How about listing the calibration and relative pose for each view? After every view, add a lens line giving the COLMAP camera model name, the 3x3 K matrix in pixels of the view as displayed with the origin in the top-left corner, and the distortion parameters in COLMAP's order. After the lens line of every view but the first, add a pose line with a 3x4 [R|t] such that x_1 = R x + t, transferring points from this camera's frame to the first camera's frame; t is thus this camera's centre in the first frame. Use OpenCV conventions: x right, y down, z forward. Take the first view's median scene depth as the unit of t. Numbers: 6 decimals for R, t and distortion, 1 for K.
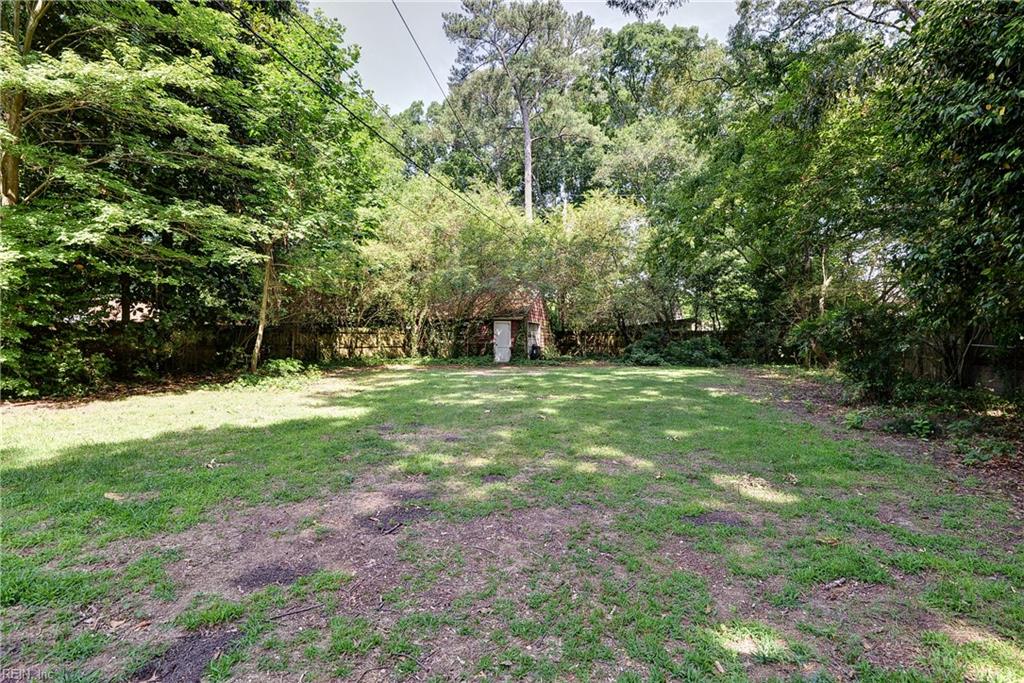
lens RADIAL K [[480.2, 0, 509.8], [0, 480.2, 339.4], [0, 0, 1]] dist [0.019027, -0.003867]
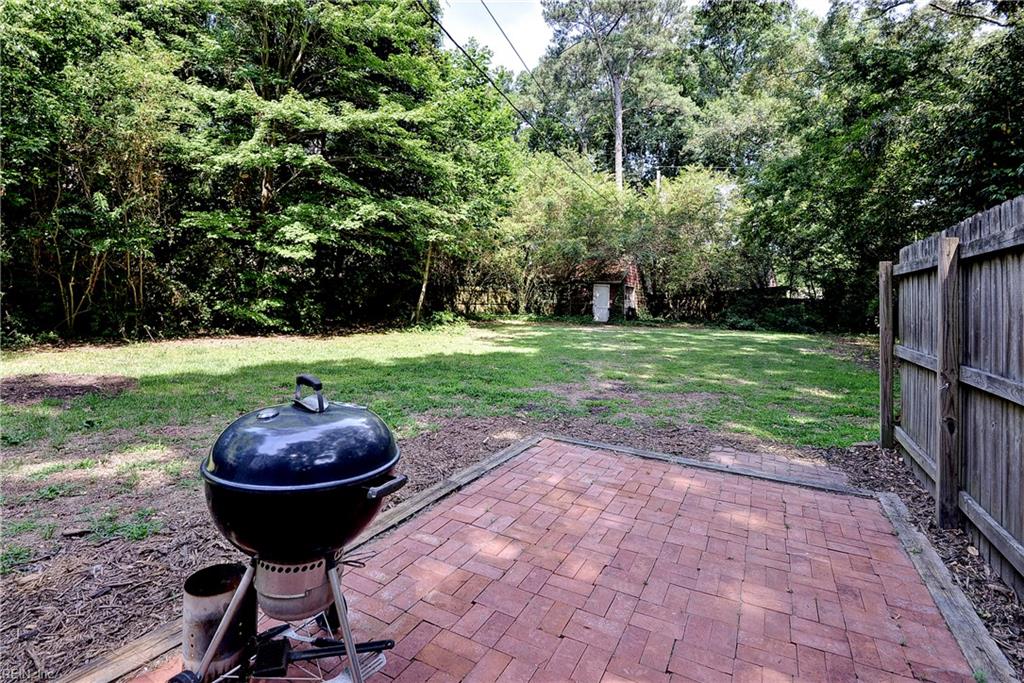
lens RADIAL K [[480.2, 0, 523.4], [0, 480.2, 263.8], [0, 0, 1]] dist [0.019027, -0.003867]
pose [[0.990017, 0.020716, -0.139414, -0.040361], [-0.030929, 0.996961, -0.071496, -0.000200], [0.137509, 0.075095, 0.987650, -0.113440]]
